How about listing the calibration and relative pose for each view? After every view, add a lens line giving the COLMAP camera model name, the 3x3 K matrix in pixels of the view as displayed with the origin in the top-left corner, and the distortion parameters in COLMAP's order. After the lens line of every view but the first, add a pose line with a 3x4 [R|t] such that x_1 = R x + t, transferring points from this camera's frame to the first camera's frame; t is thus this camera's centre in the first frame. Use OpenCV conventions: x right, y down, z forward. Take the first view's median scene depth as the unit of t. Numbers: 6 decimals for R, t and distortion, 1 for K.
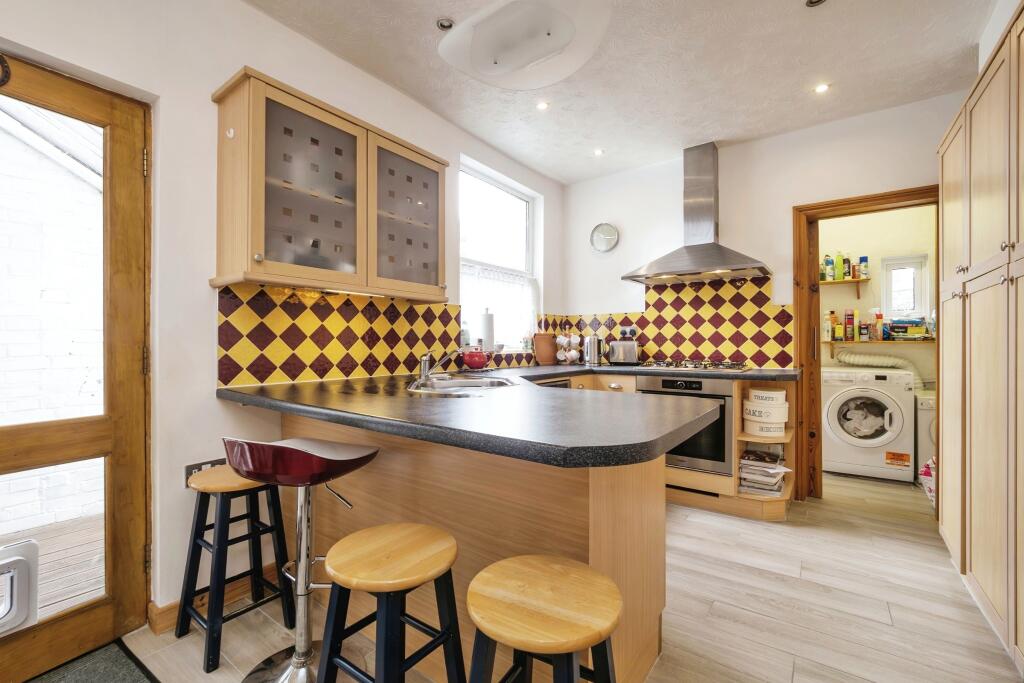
lens RADIAL K [[430.9, 0, 511.7], [0, 430.9, 343.4], [0, 0, 1]] dist [-0.012415, 0.001486]
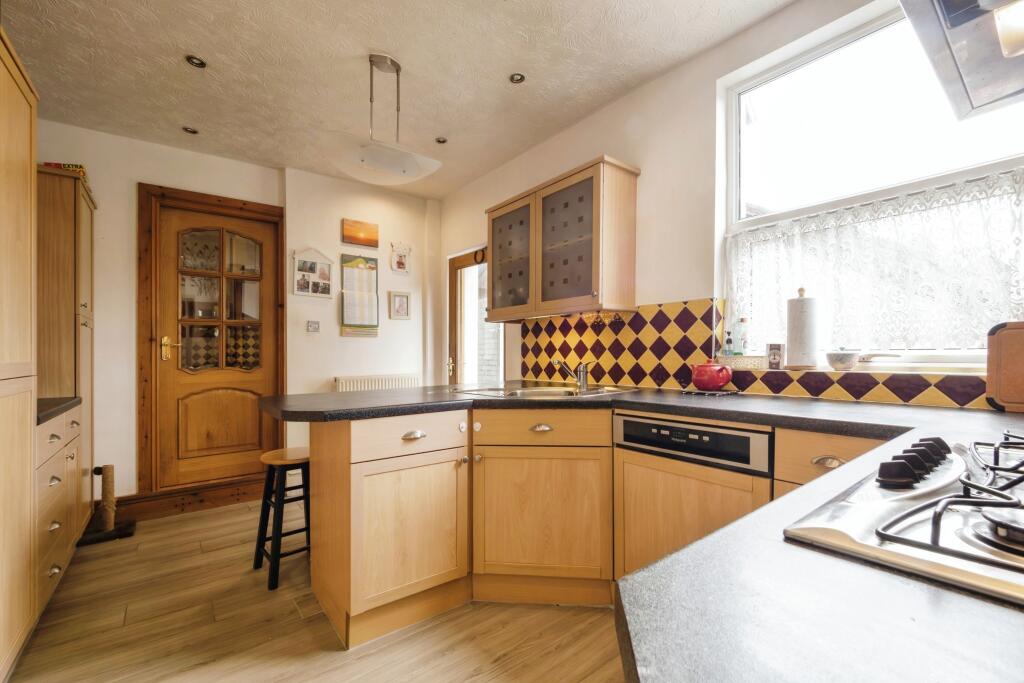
lens RADIAL K [[430.9, 0, 509.9], [0, 430.9, 349.7], [0, 0, 1]] dist [-0.012415, 0.001486]
pose [[-0.272871, -0.015413, -0.961927, 0.807557], [0.002502, 0.999857, -0.016731, 0.007644], [0.962047, -0.006972, -0.272793, 1.088225]]
